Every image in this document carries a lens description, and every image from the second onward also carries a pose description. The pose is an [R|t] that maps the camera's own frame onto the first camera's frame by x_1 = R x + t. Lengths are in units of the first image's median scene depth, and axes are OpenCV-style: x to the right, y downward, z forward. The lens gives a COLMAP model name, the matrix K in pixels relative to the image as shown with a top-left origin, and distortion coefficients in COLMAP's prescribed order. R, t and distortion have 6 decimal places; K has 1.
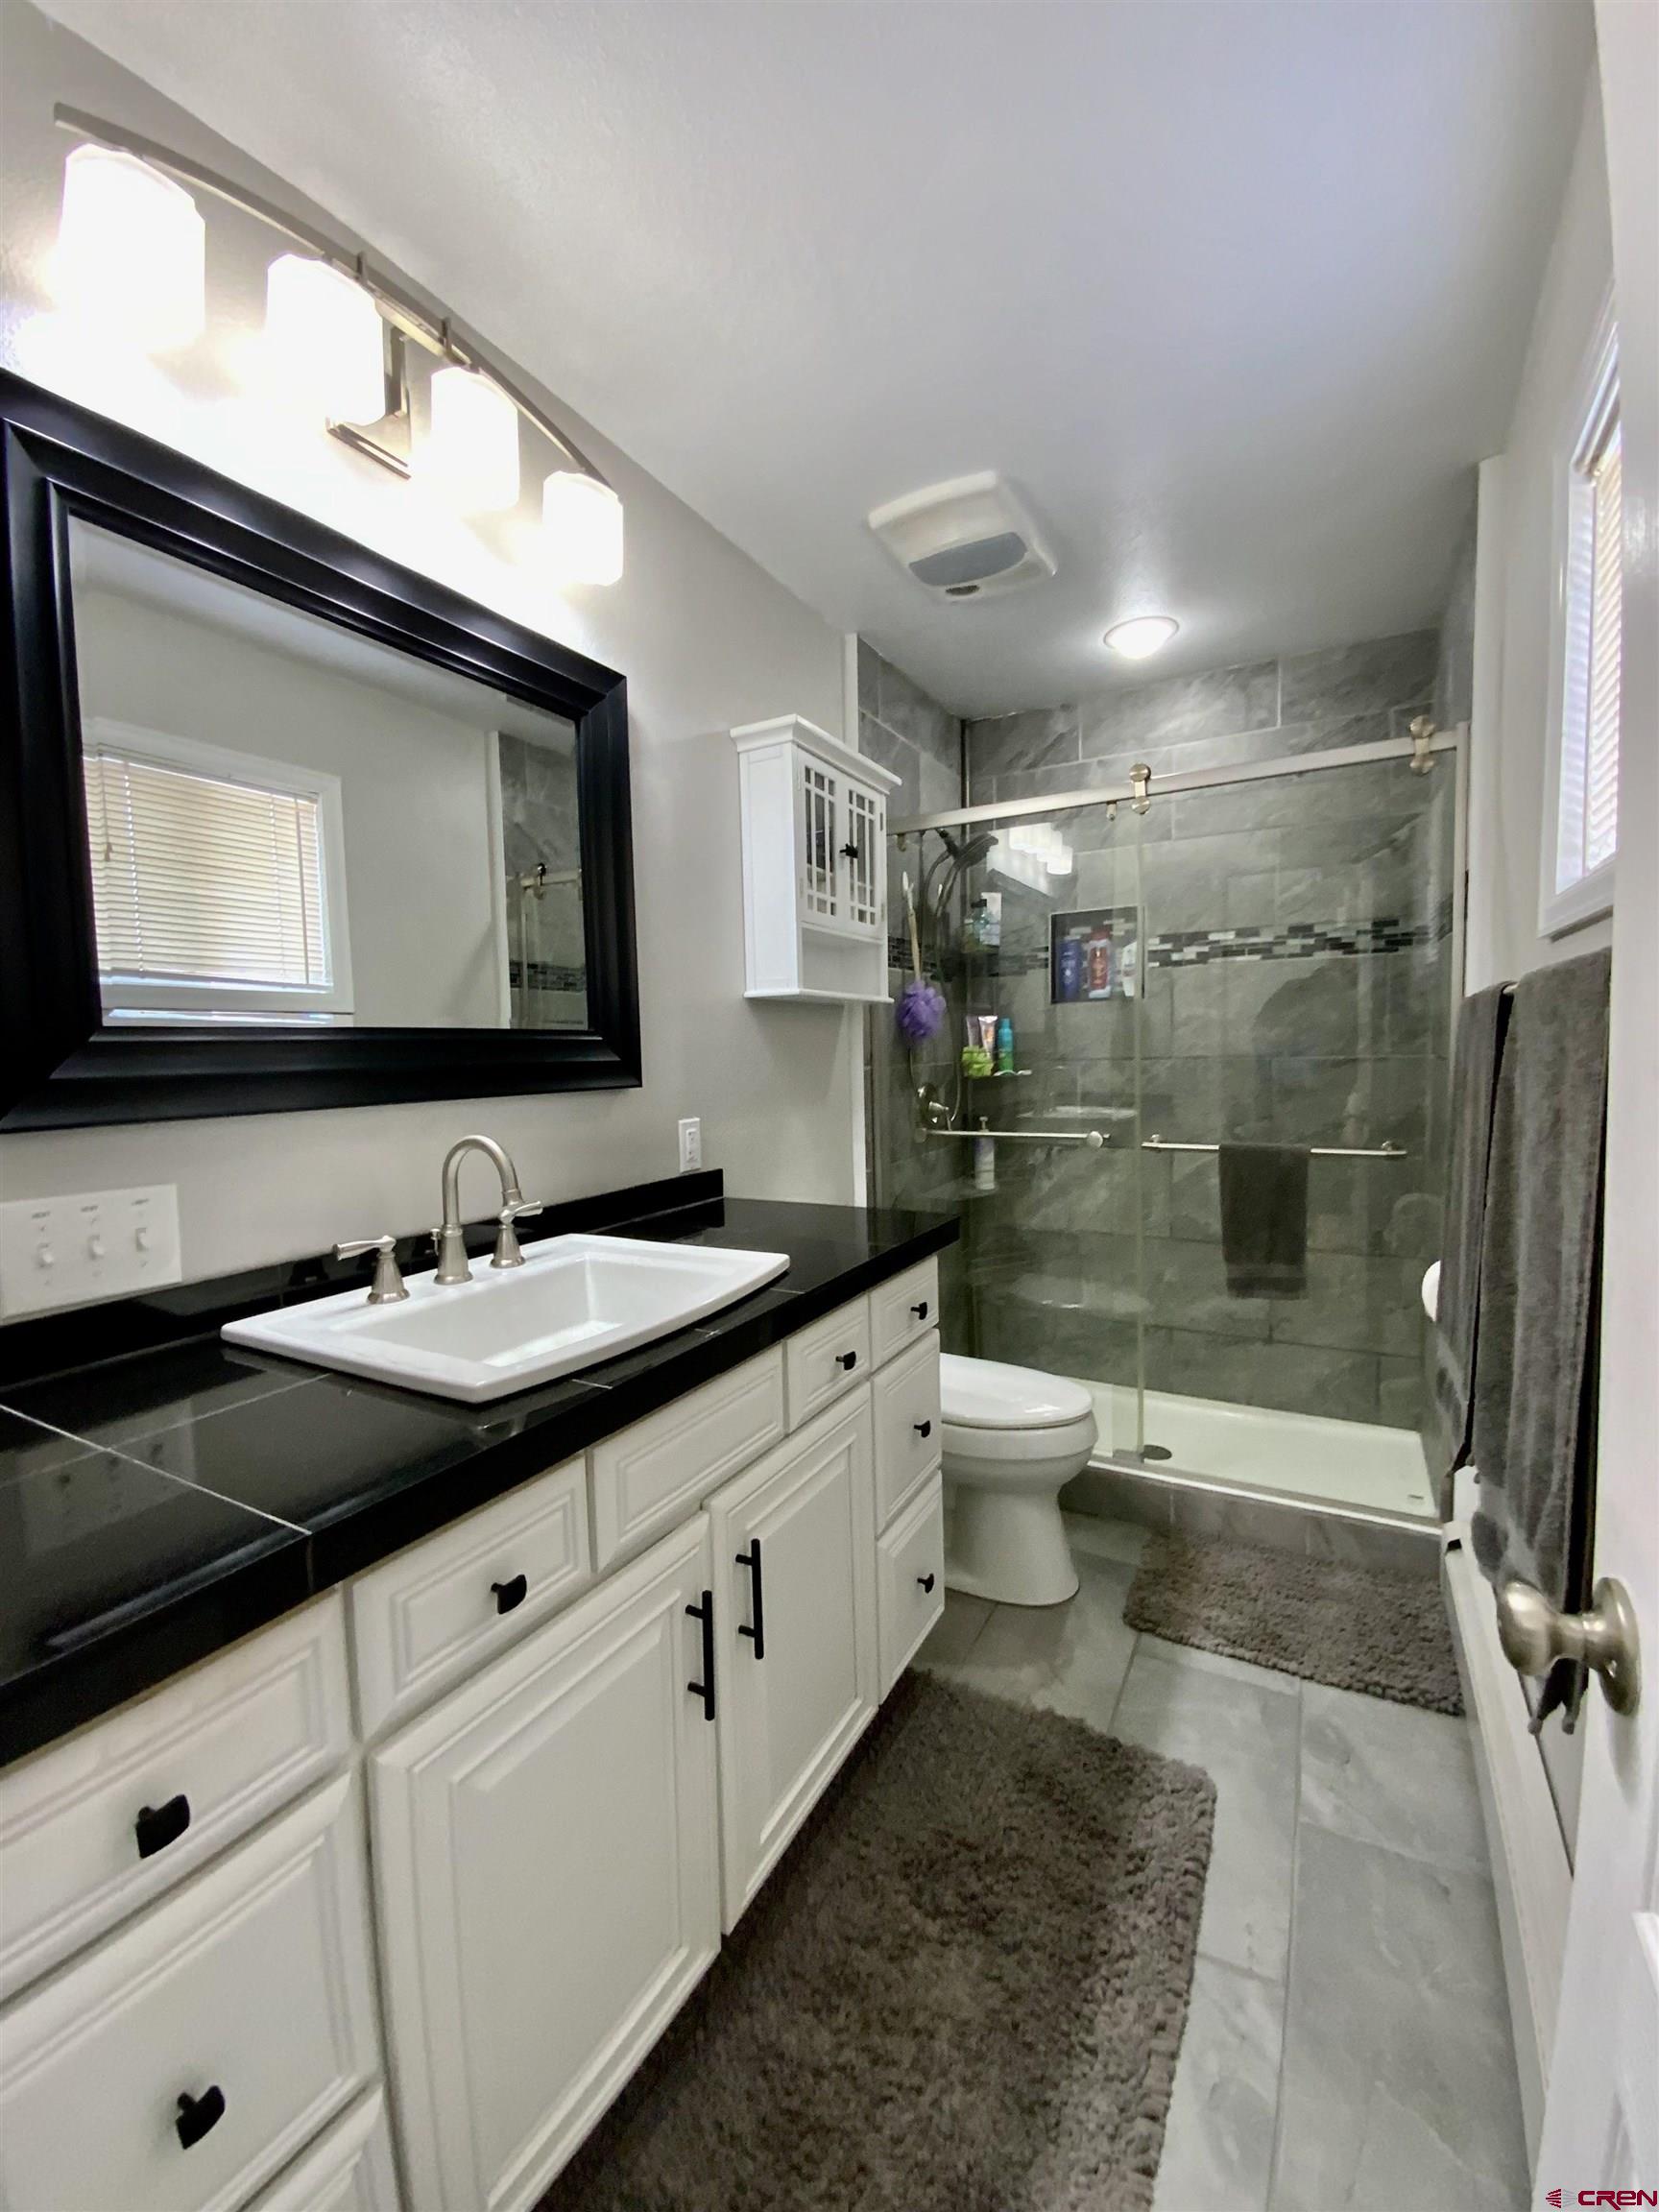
lens RADIAL K [[895.8, 0, 827.3], [0, 895.8, 1112.5], [0, 0, 1]] dist [0.013830, -0.012385]
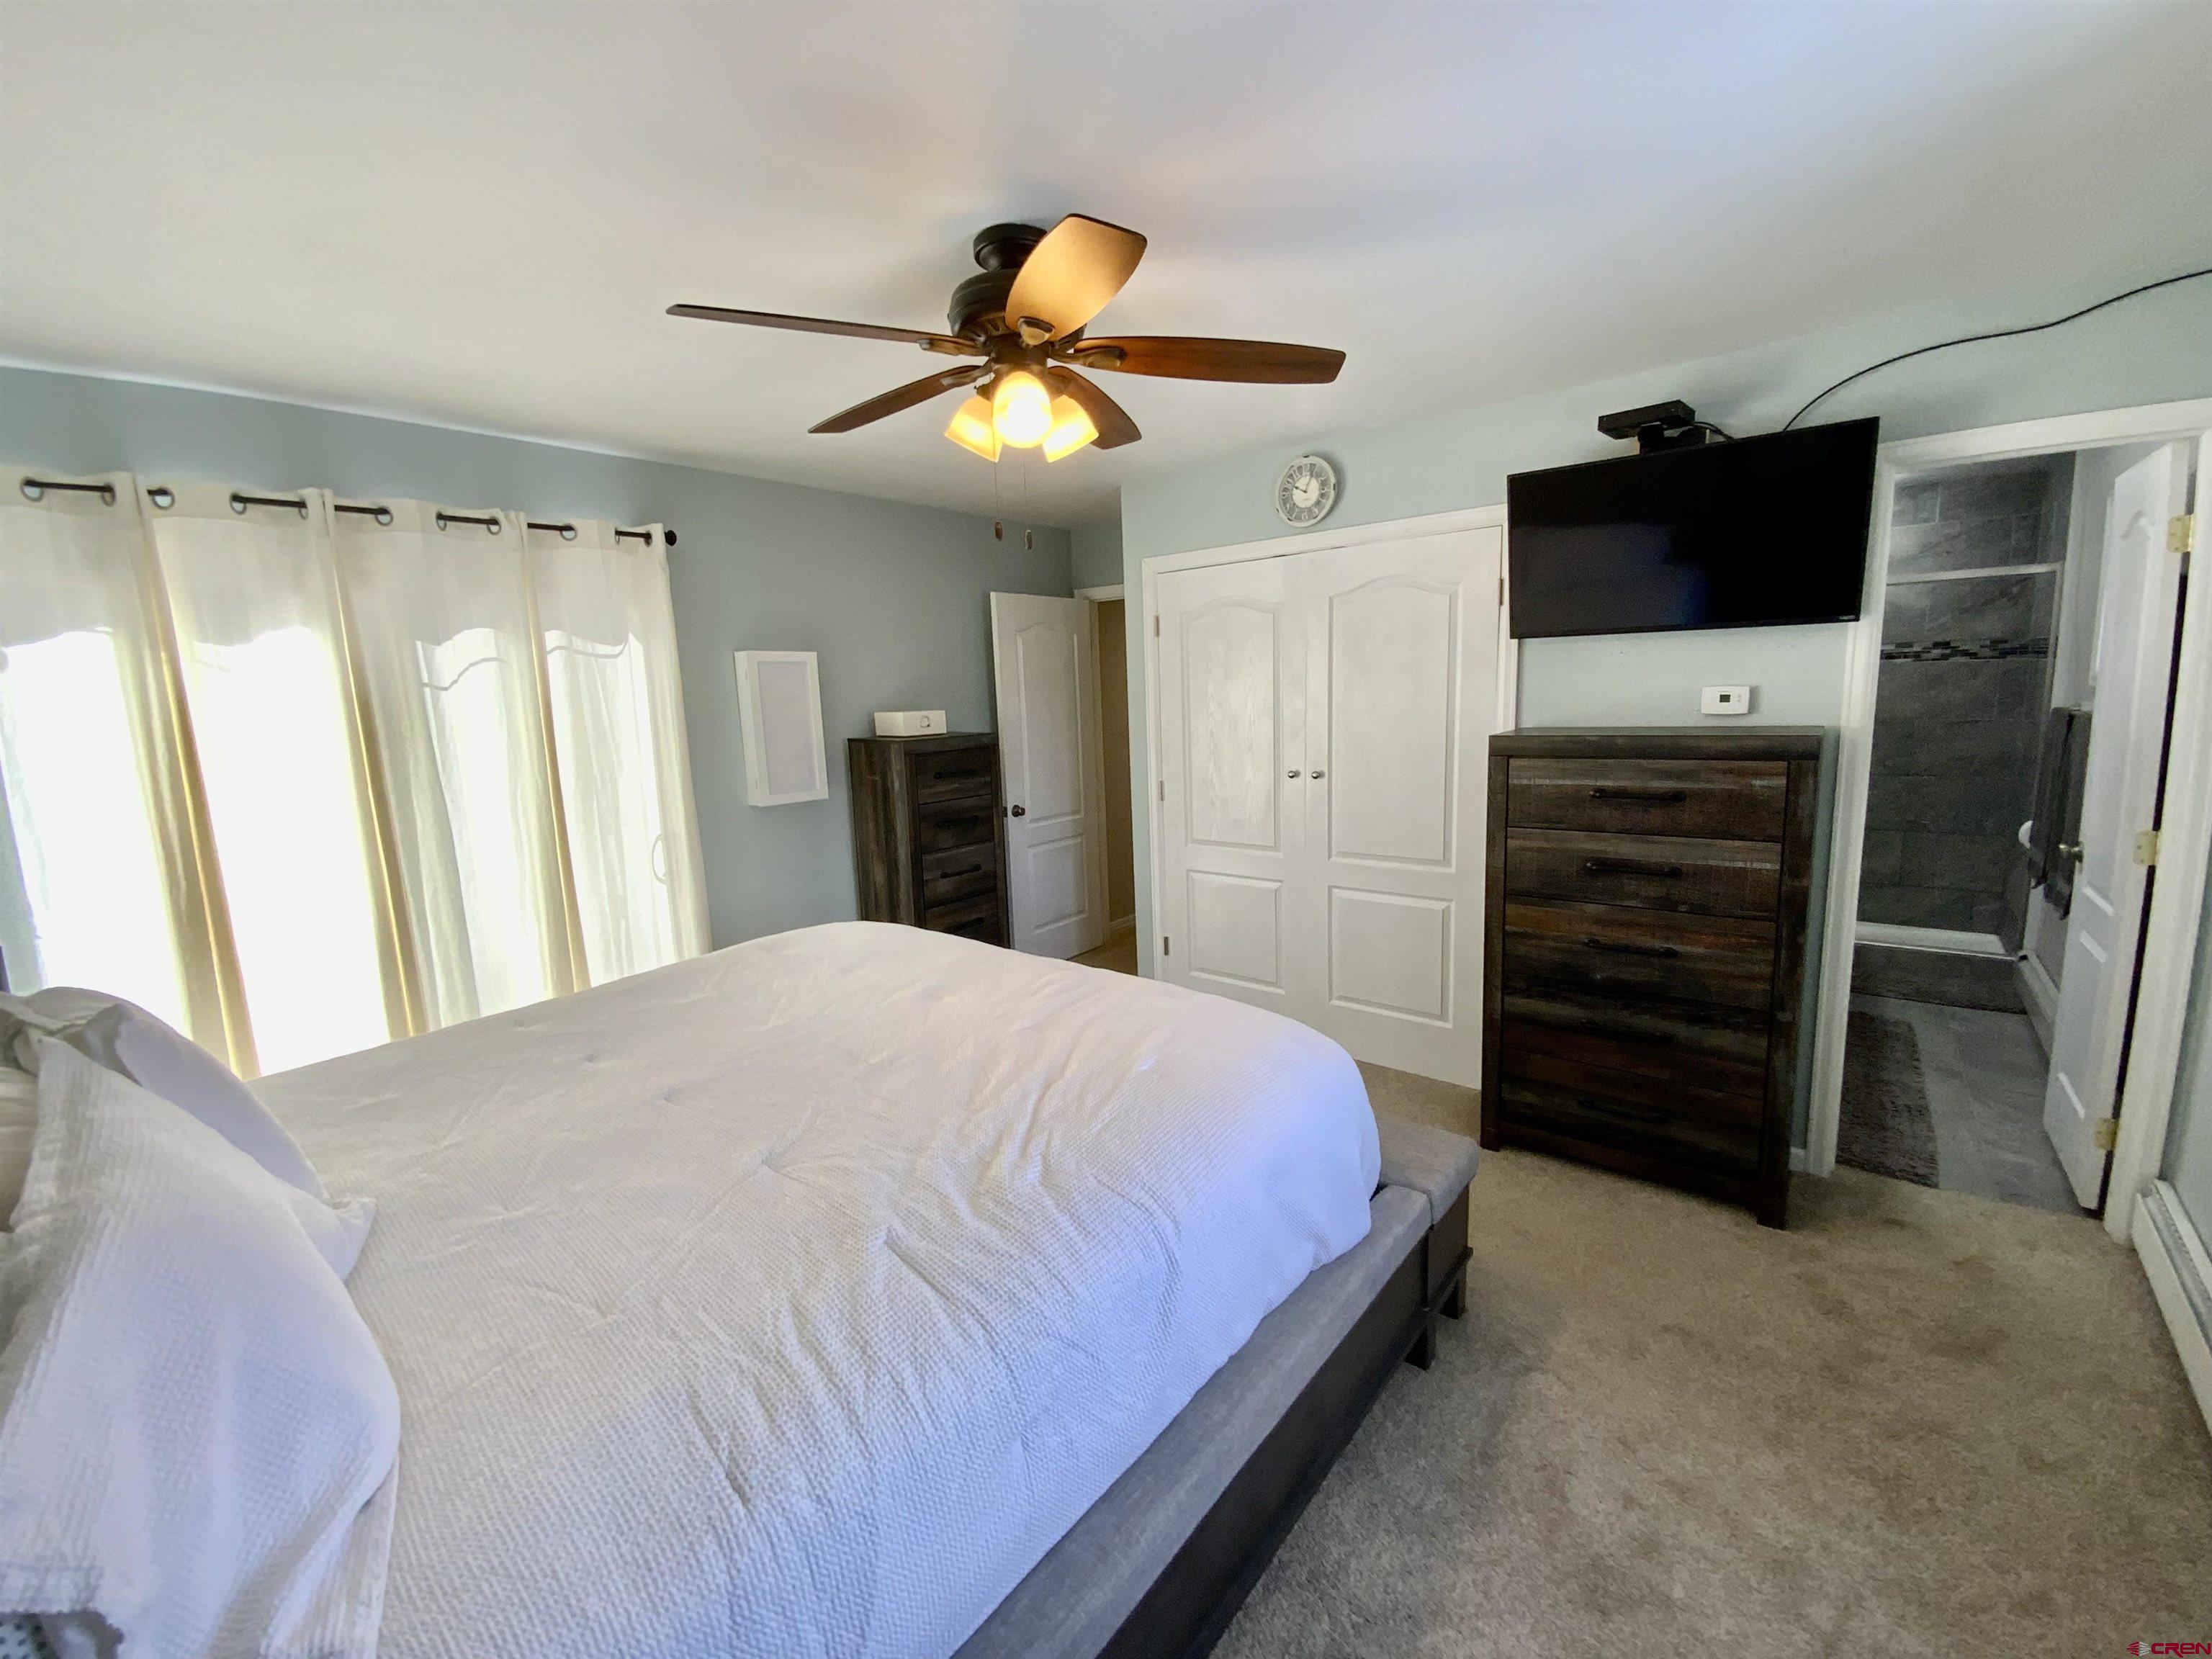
lens RADIAL K [[895.8, 0, 1109.0], [0, 895.8, 825.0], [0, 0, 1]] dist [0.013830, -0.012385]
pose [[0.984194, 0.011740, -0.176705, -0.716464], [0.004933, 0.995596, 0.093620, -0.030921], [0.177026, -0.093012, 0.979801, -0.969392]]
